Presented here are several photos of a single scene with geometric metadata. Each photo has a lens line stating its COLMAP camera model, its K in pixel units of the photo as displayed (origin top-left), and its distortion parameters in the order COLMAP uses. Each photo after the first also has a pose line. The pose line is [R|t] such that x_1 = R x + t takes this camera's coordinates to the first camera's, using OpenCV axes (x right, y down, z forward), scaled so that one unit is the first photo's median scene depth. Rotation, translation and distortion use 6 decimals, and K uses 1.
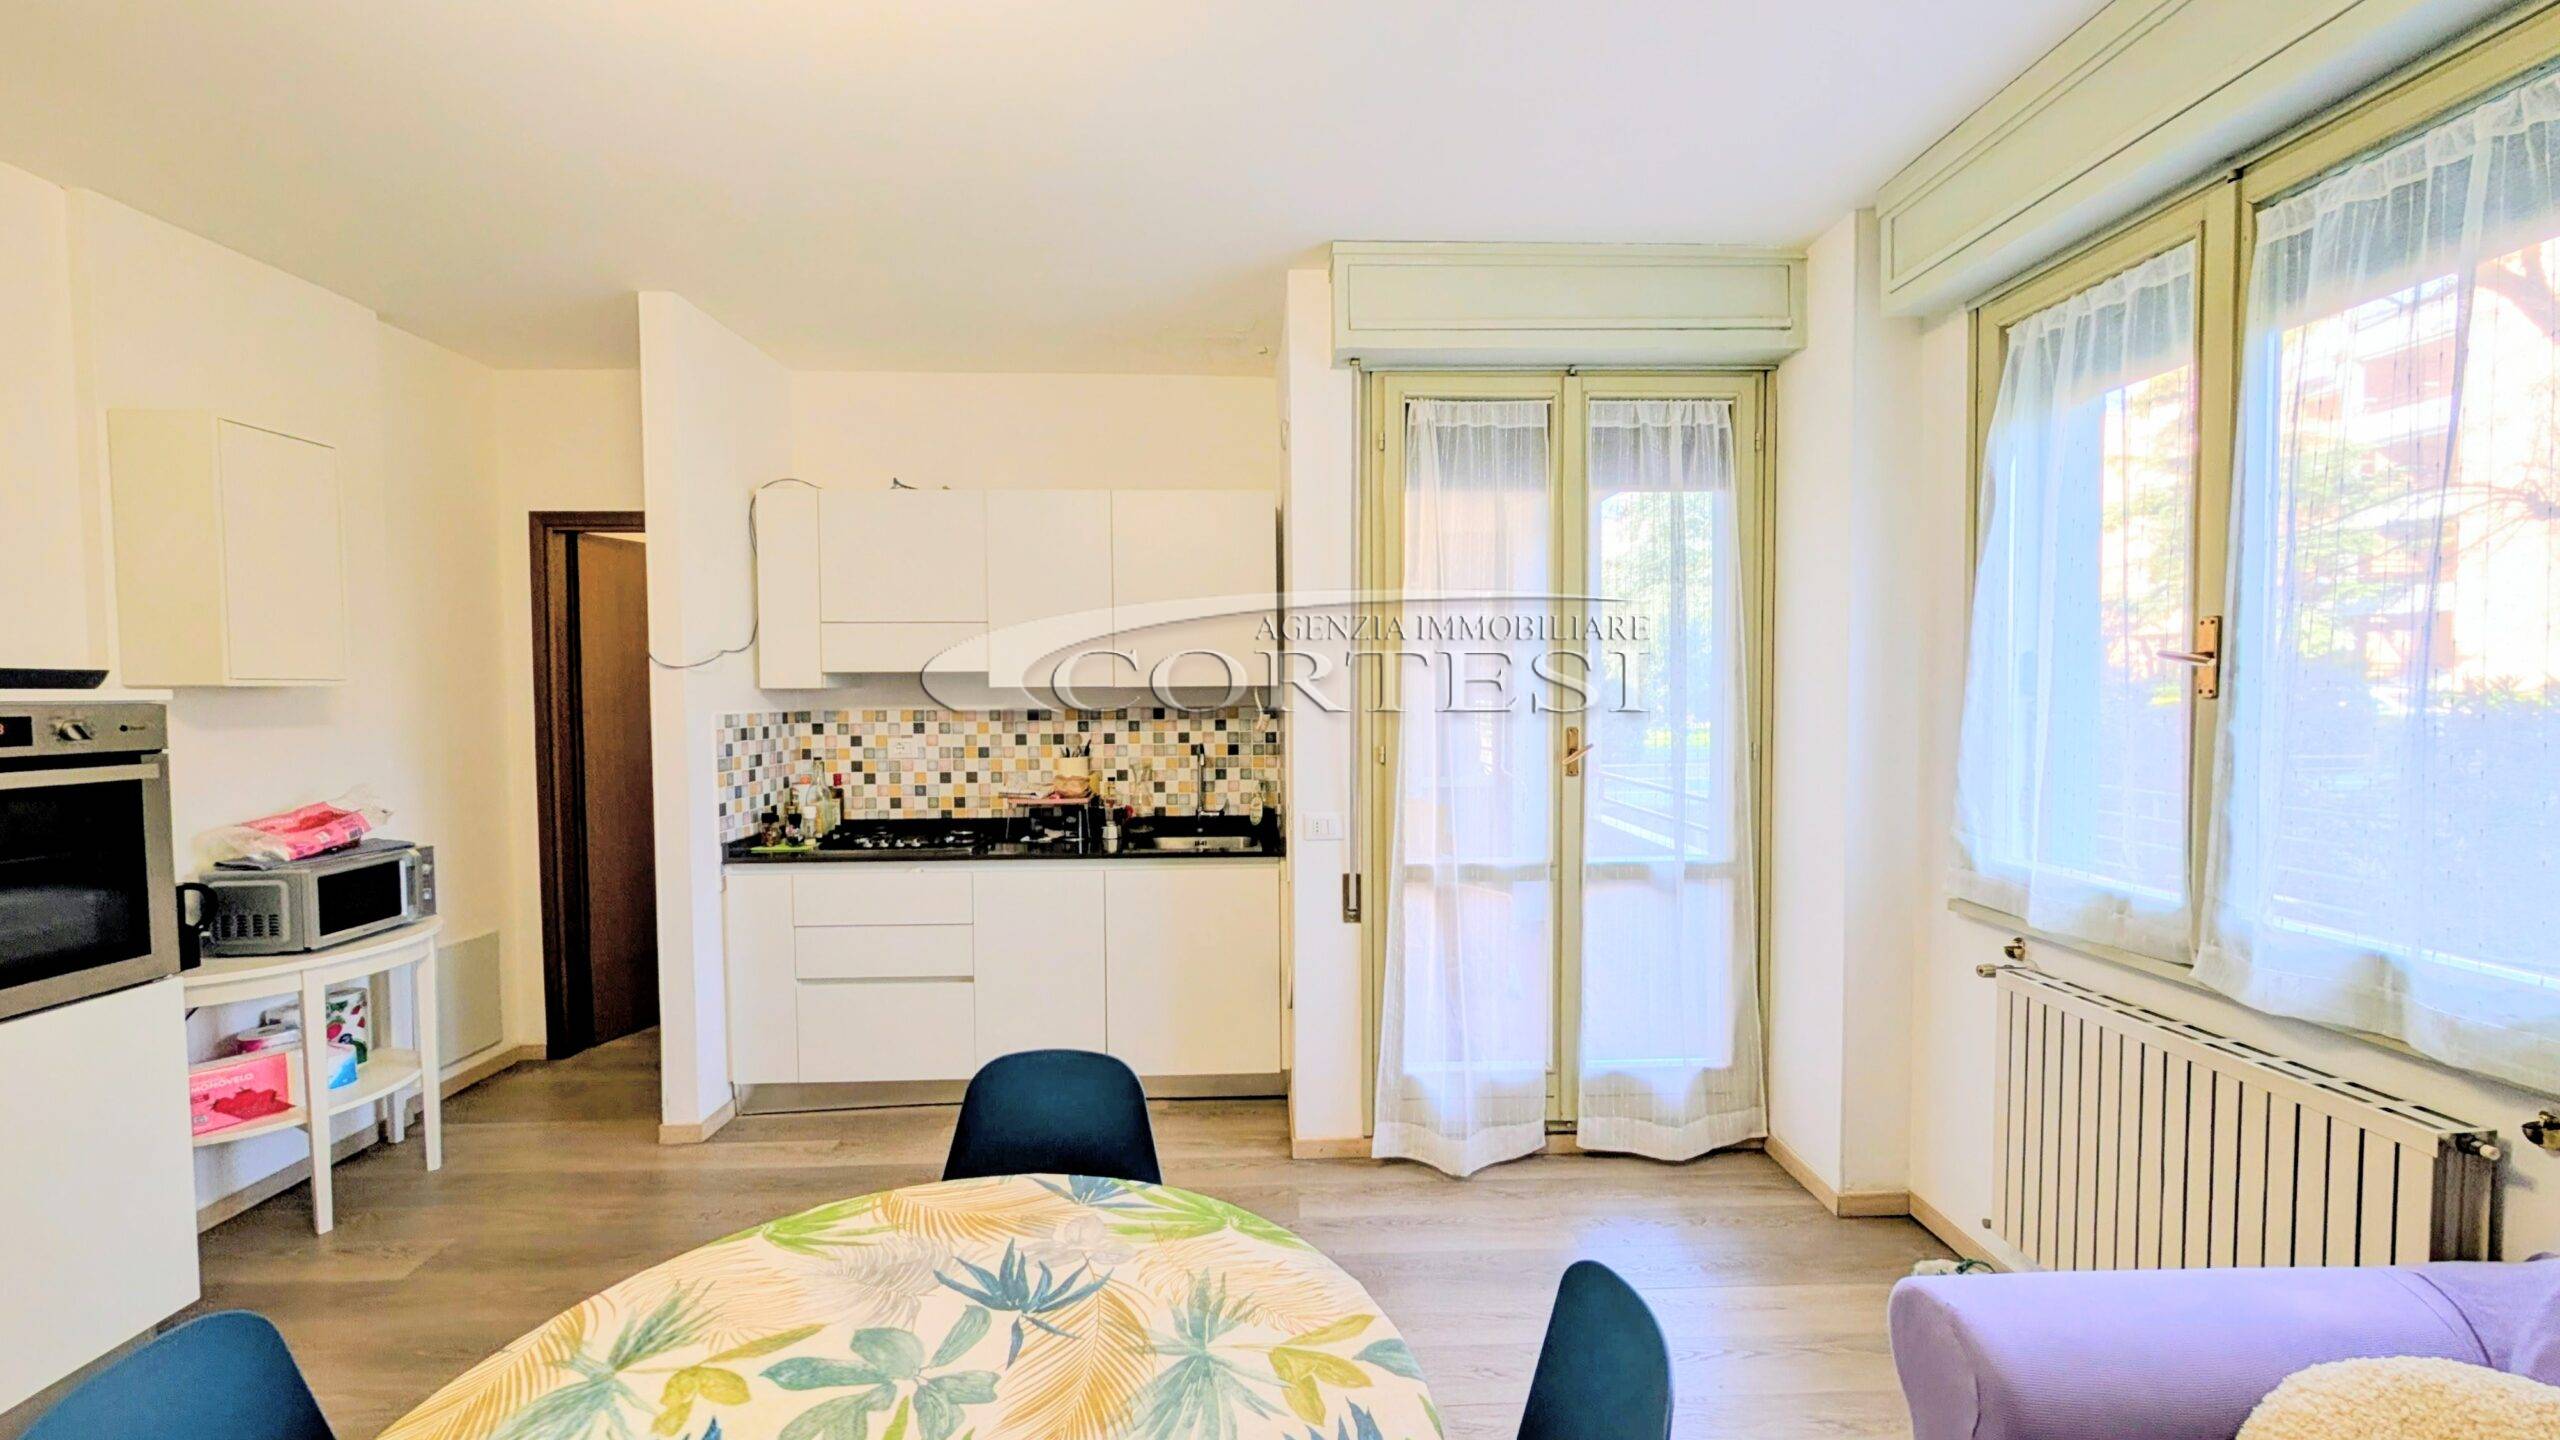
lens RADIAL K [[962.9, 0, 1285.9], [0, 962.9, 726.7], [0, 0, 1]] dist [-0.001846, 0.000410]
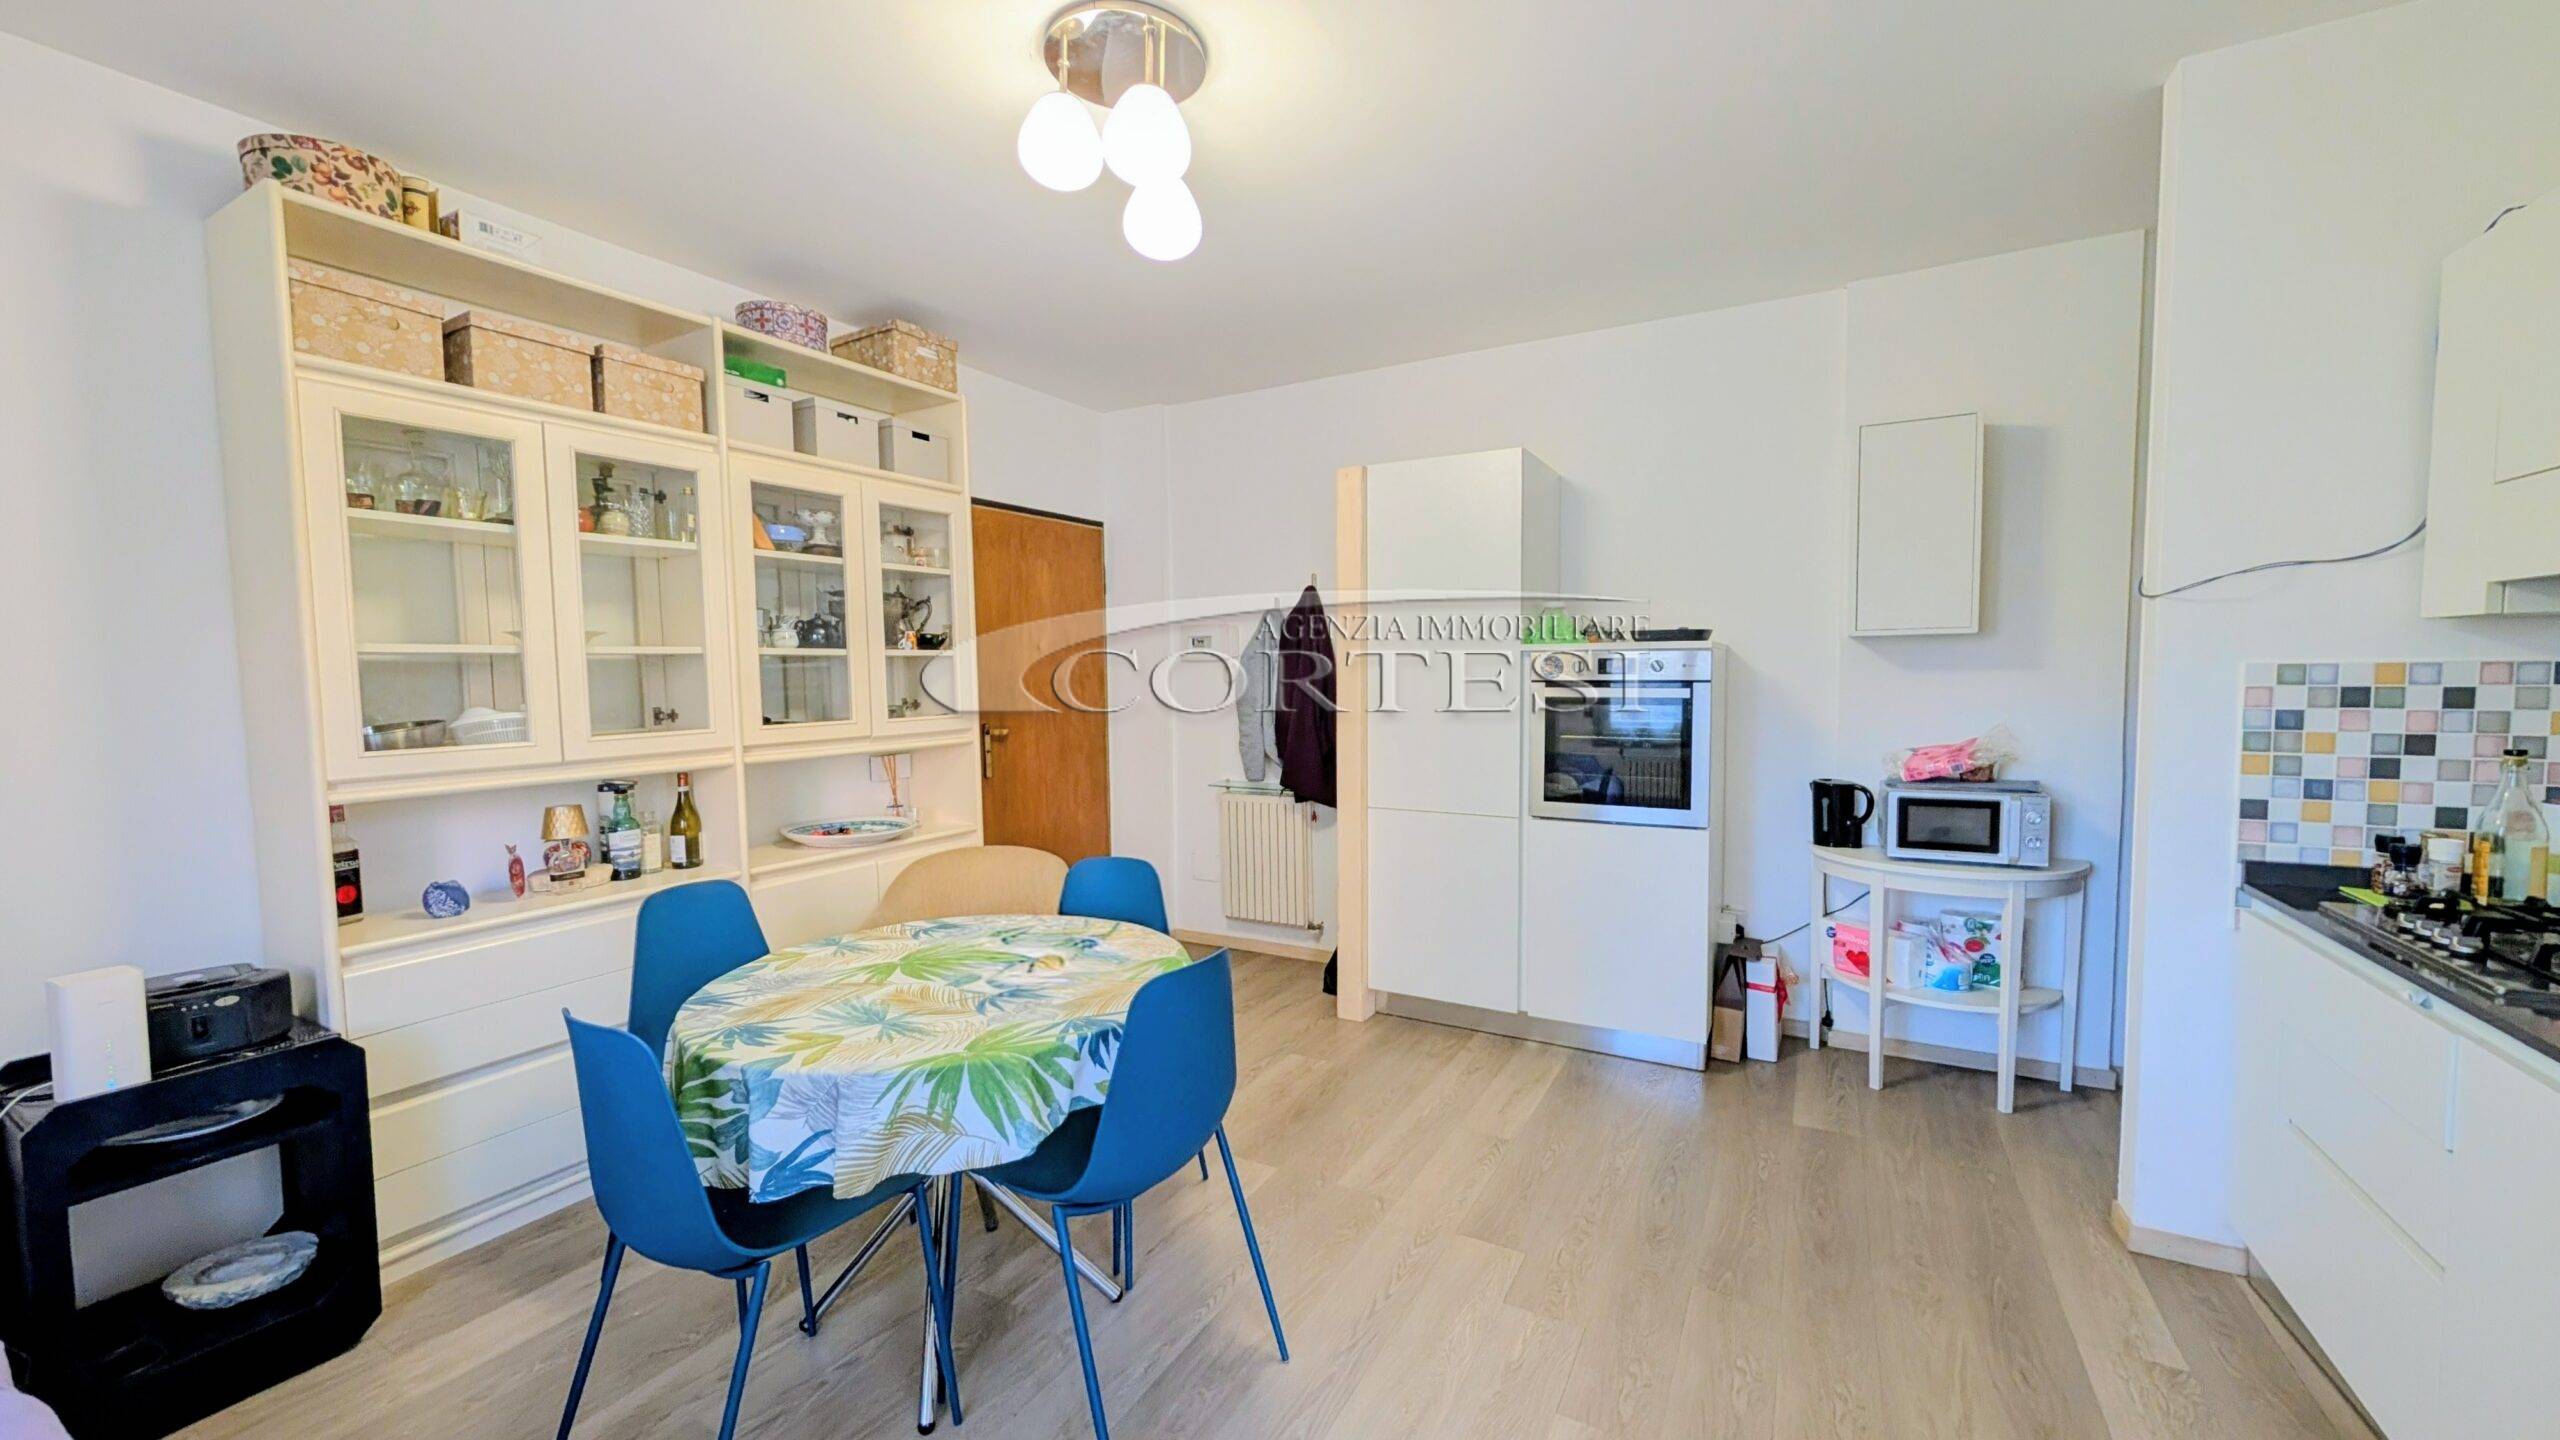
lens RADIAL K [[962.9, 0, 1285.9], [0, 962.9, 726.7], [0, 0, 1]] dist [-0.001846, 0.000410]
pose [[-0.515387, 0.065285, -0.854467, 0.330605], [-0.017622, 0.996076, 0.086734, -0.015639], [0.856776, 0.059759, -0.512214, 0.835141]]
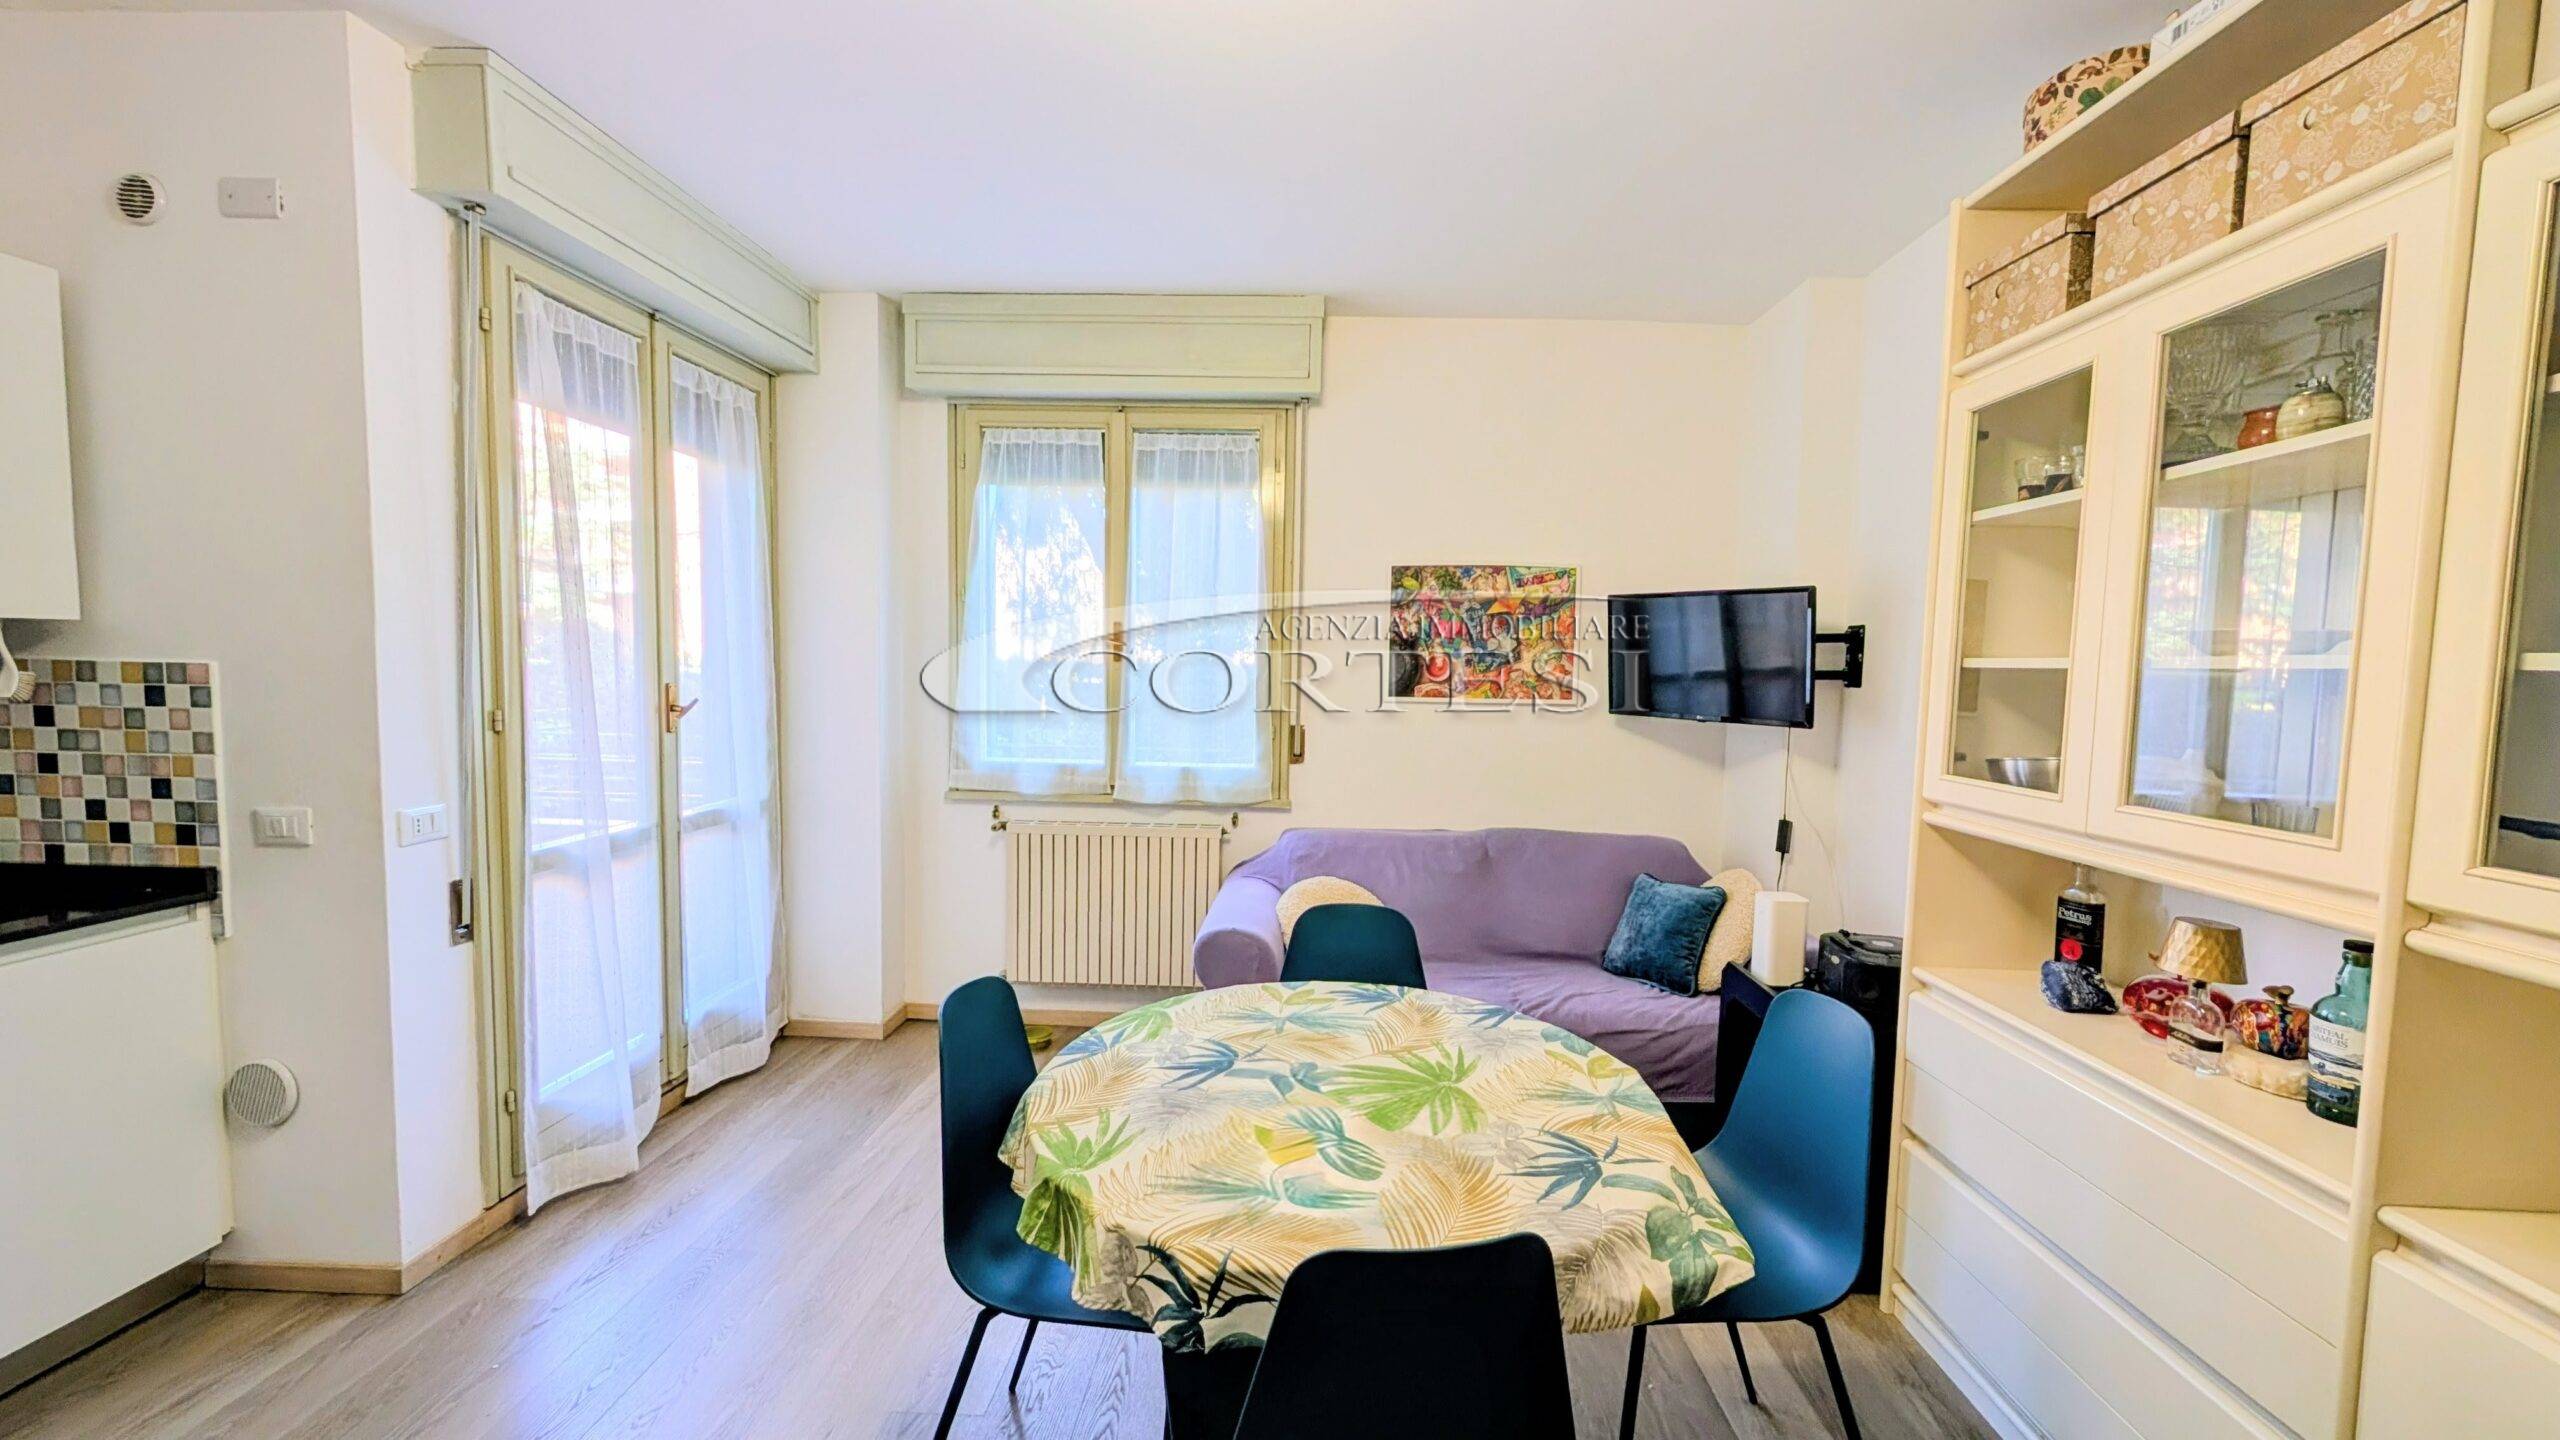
lens RADIAL K [[962.9, 0, 1285.9], [0, 962.9, 726.7], [0, 0, 1]] dist [-0.001846, 0.000410]
pose [[0.071074, -0.058319, 0.995765, -0.627598], [0.015559, 0.998233, 0.057353, -0.001524], [-0.997350, 0.011417, 0.071856, 0.288969]]
